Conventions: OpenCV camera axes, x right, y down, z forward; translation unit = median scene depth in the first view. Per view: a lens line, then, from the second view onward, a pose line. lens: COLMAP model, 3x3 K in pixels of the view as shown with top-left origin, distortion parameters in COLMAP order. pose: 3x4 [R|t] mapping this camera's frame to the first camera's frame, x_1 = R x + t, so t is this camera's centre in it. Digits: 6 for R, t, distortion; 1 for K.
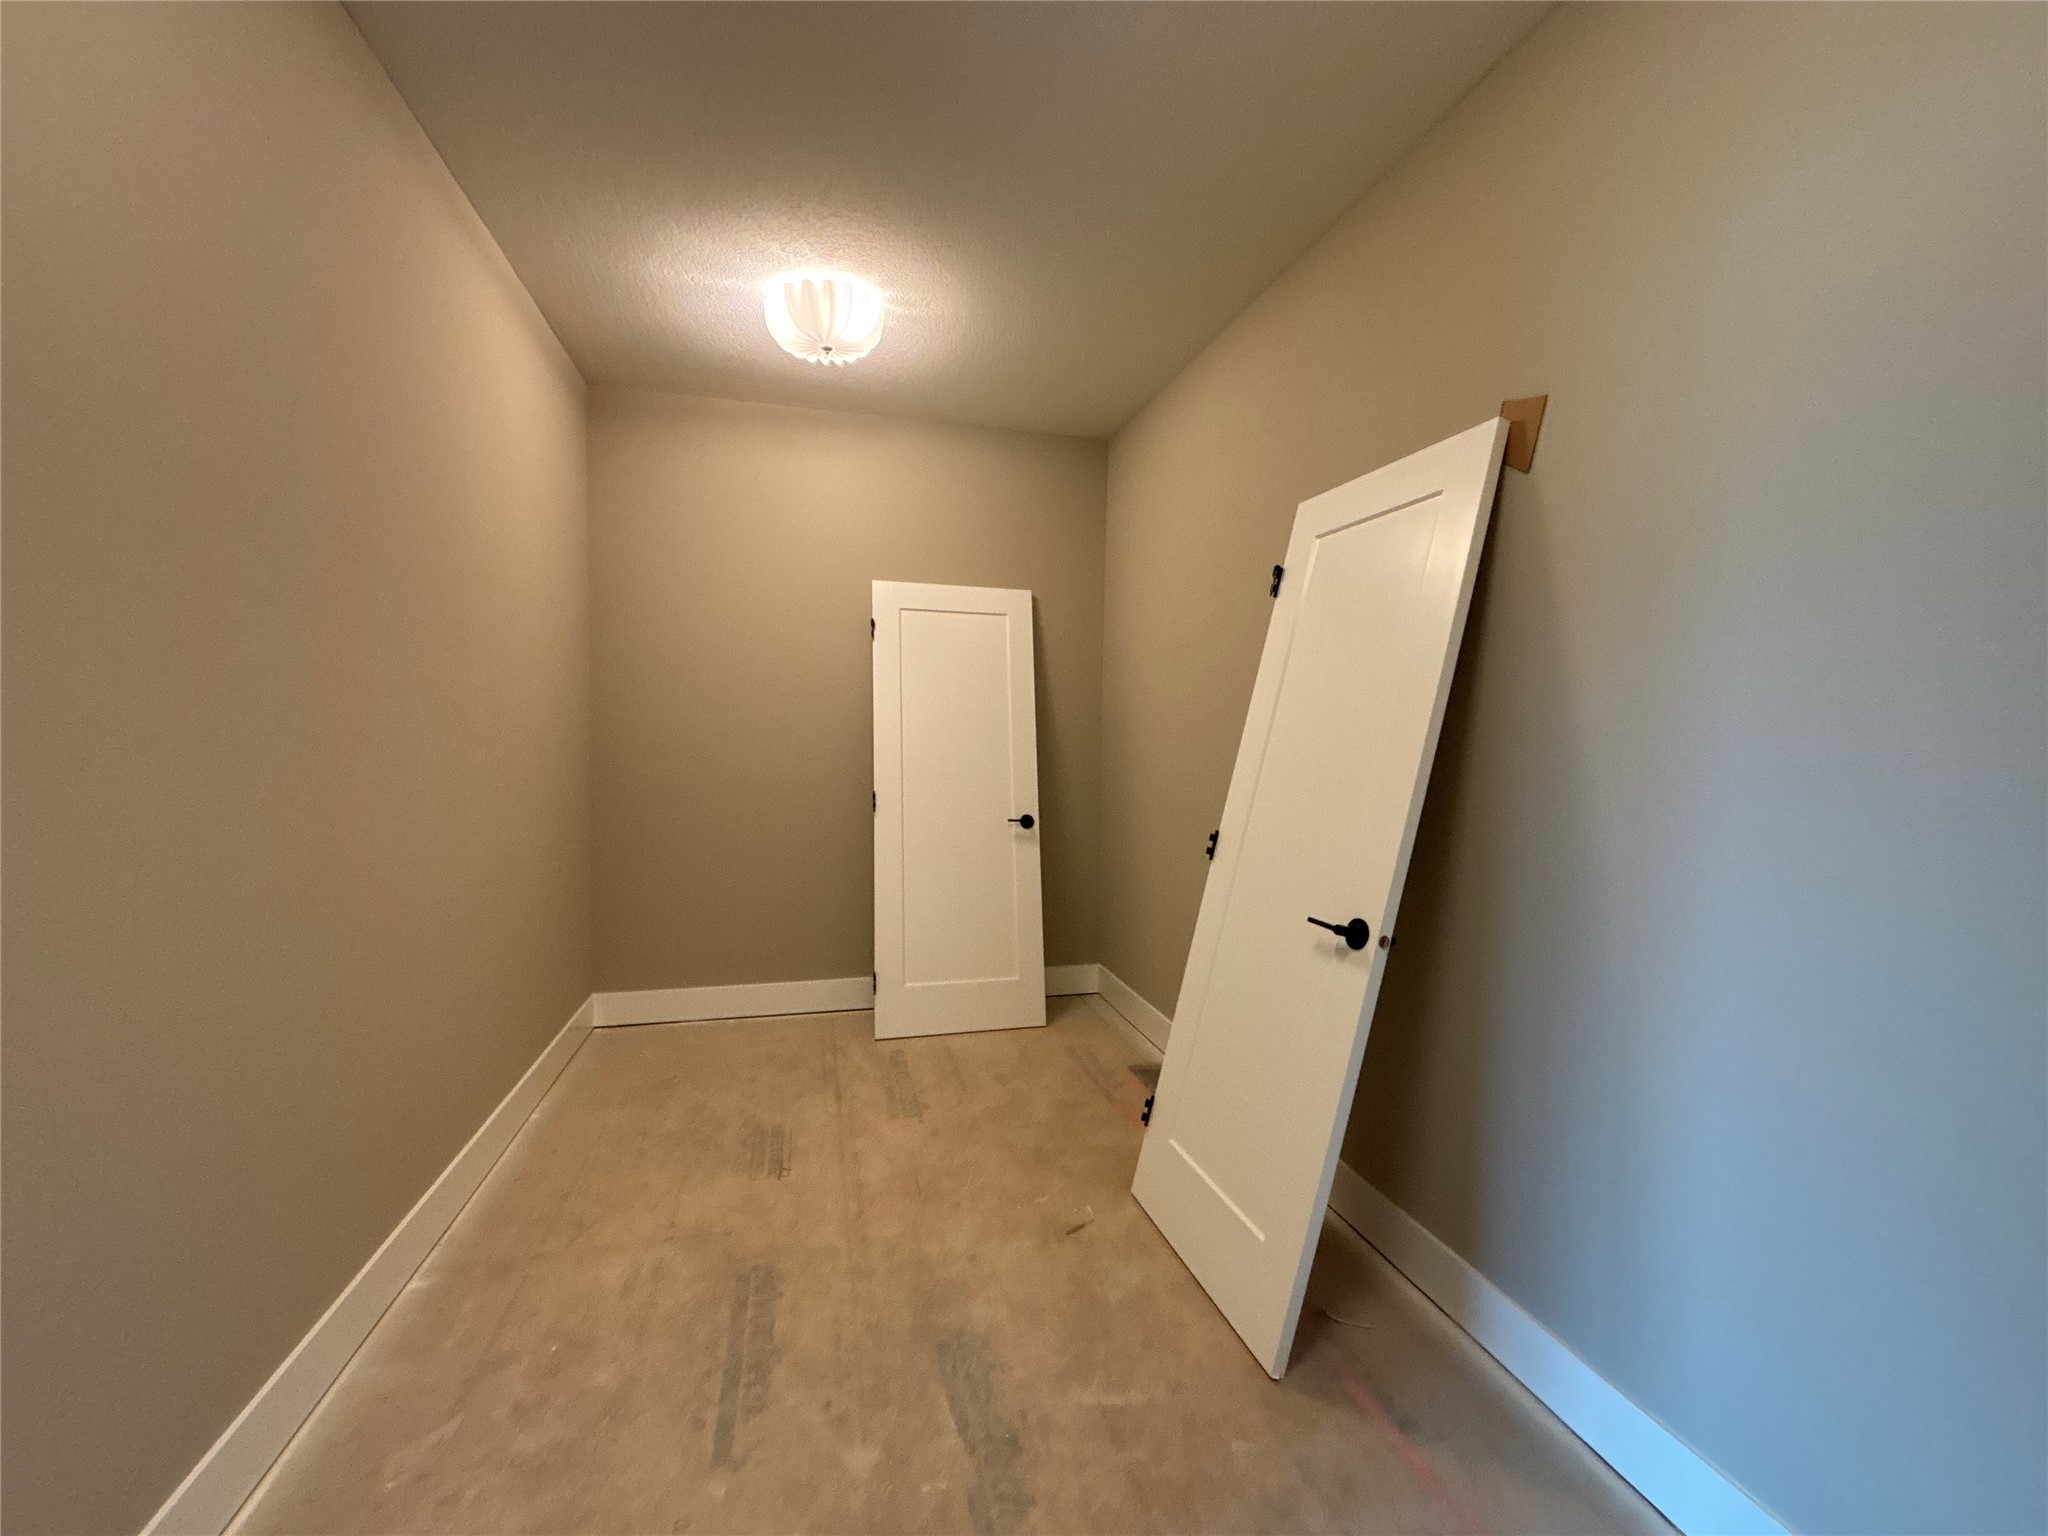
lens RADIAL K [[824.9, 0, 1019.6], [0, 824.9, 771.7], [0, 0, 1]] dist [-0.007072, 0.003459]
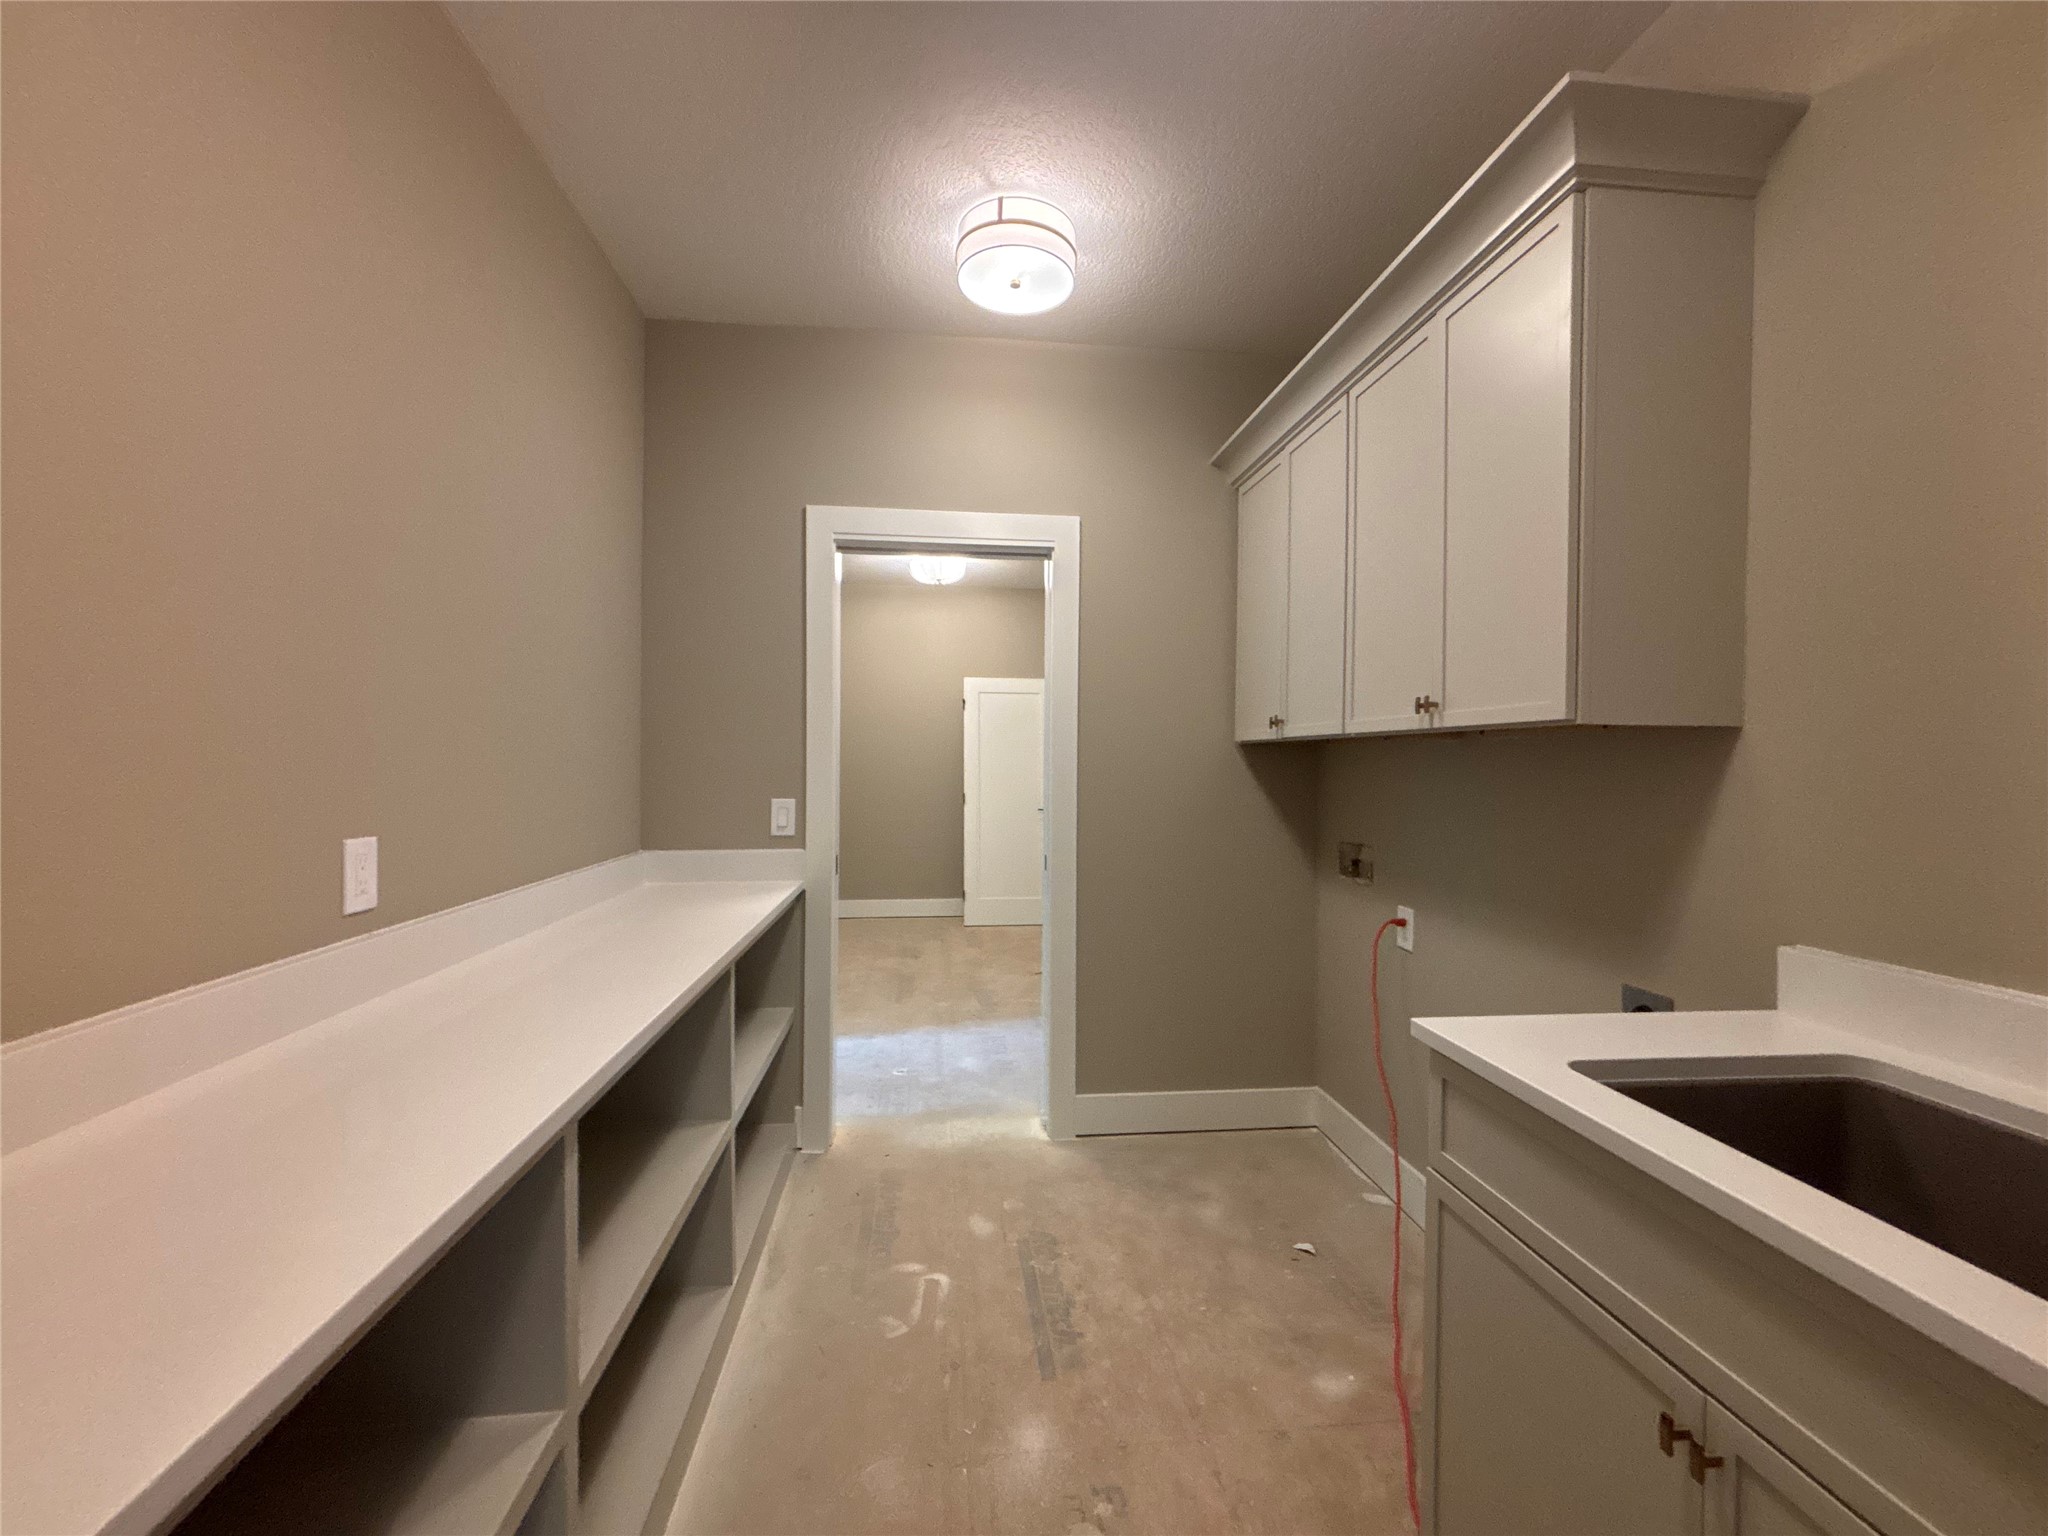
lens RADIAL K [[824.9, 0, 1019.6], [0, 824.9, 771.7], [0, 0, 1]] dist [-0.007072, 0.003459]
pose [[0.989332, -0.002463, -0.145660, 0.211245], [-0.000831, 0.999745, -0.022552, 0.016756], [0.145678, 0.022433, 0.989078, -0.790378]]
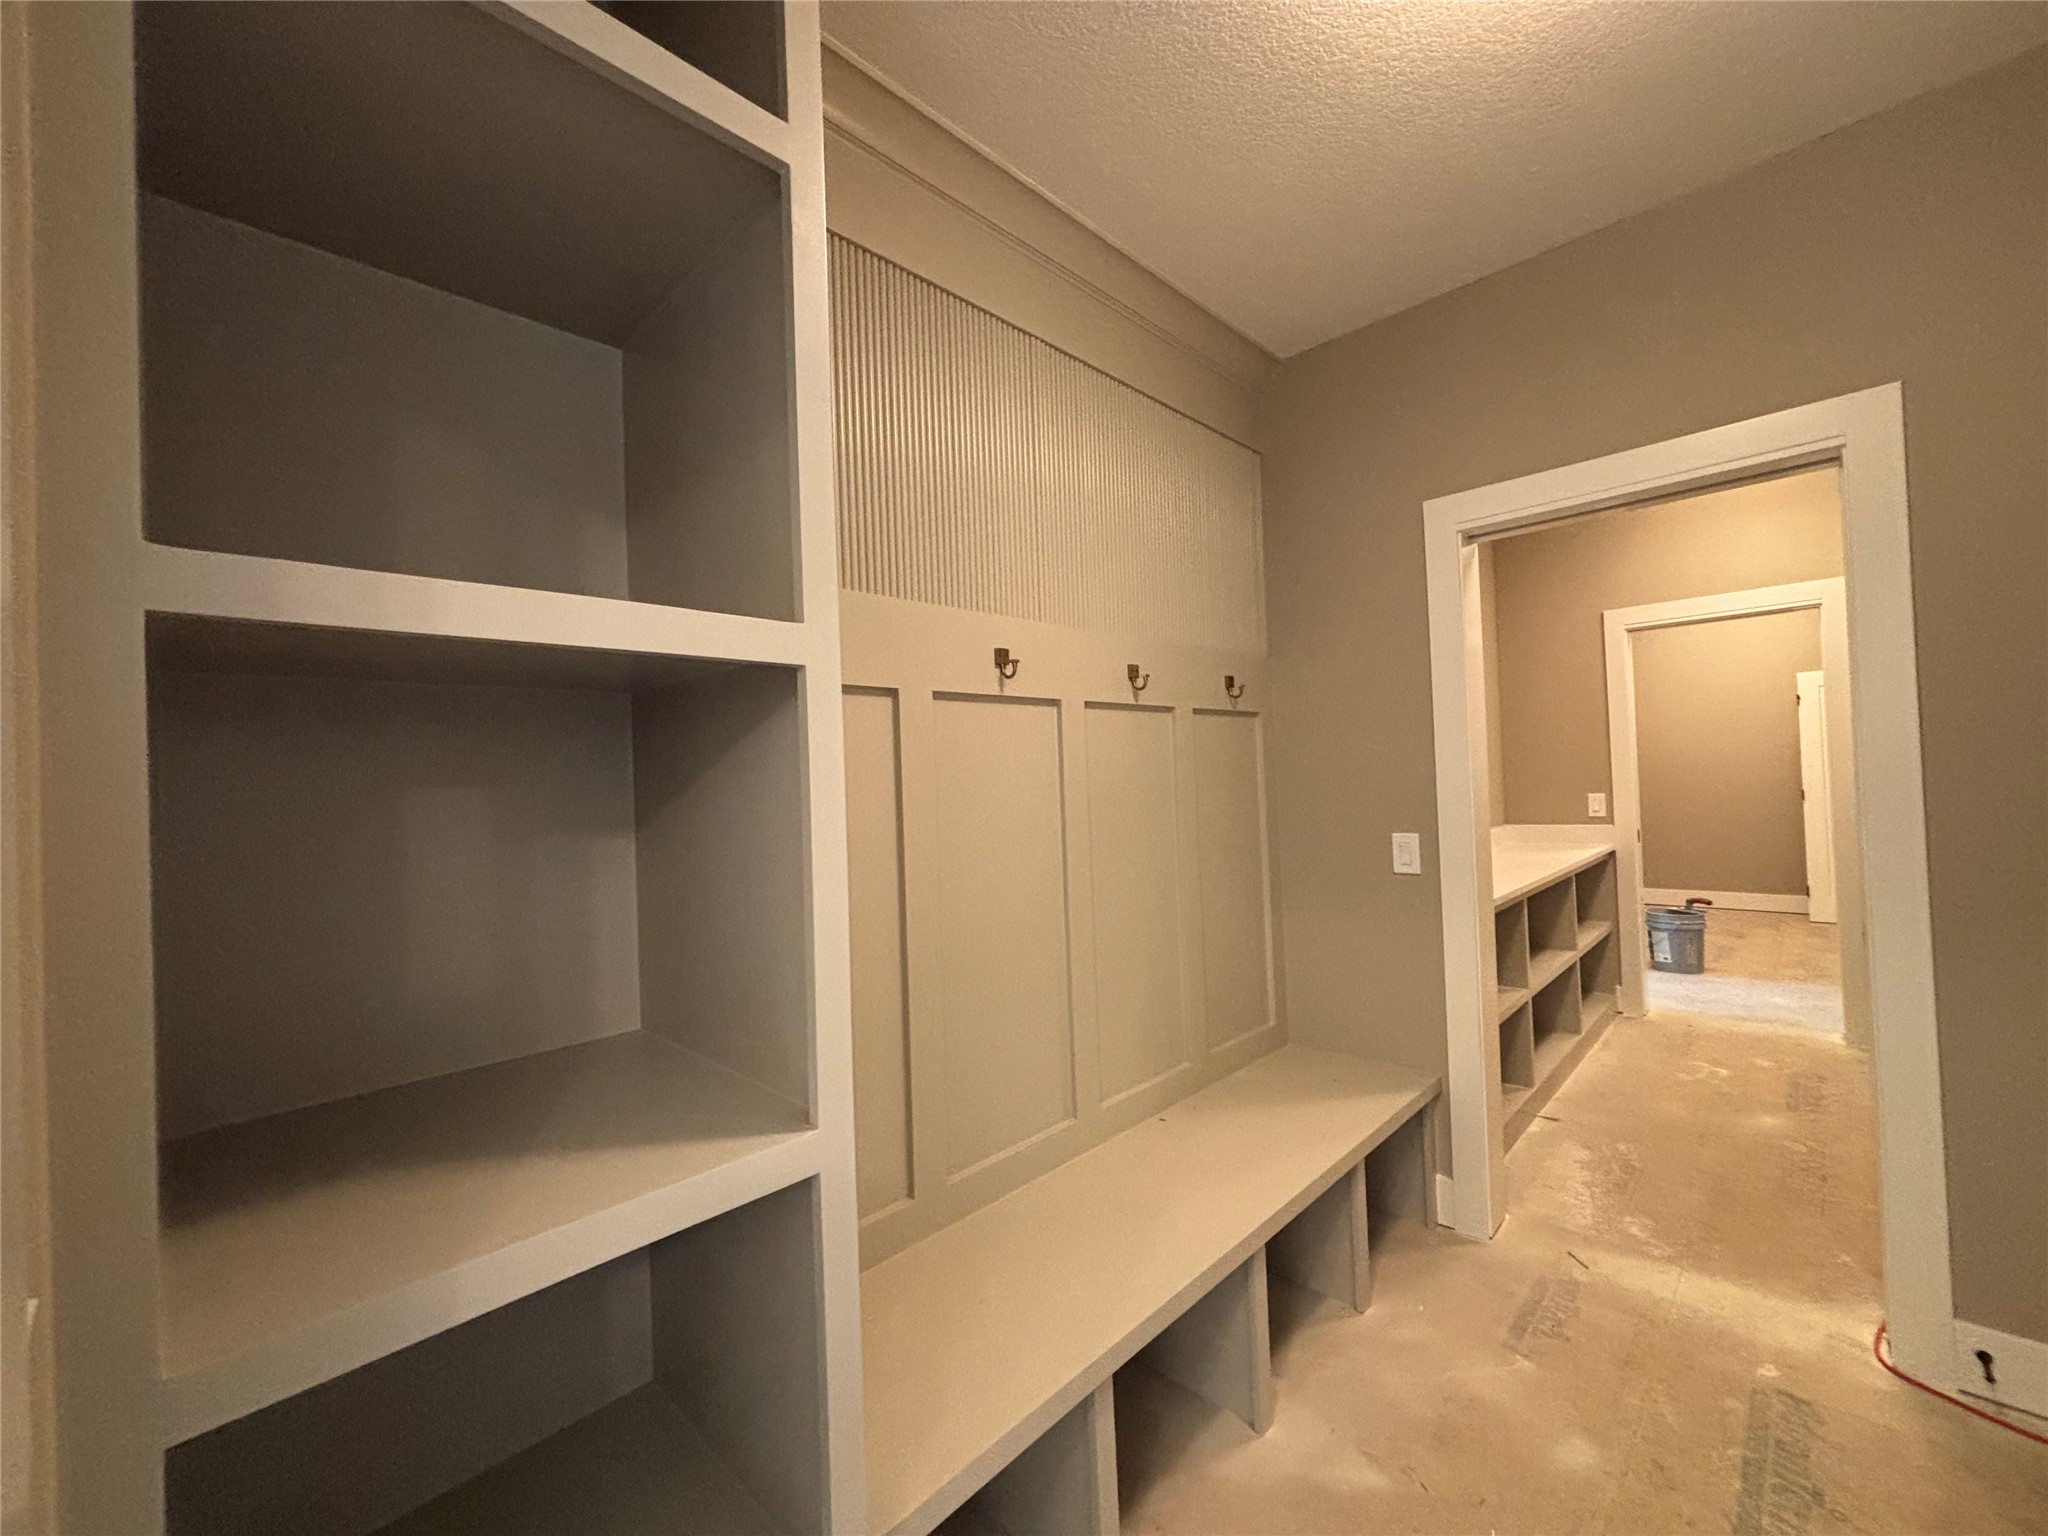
lens RADIAL K [[824.9, 0, 1019.6], [0, 824.9, 771.7], [0, 0, 1]] dist [-0.007072, 0.003459]
pose [[0.516779, -0.045811, -0.854892, 0.478734], [0.019310, 0.998937, -0.041857, 0.027031], [0.855901, 0.005122, 0.517115, -1.412812]]
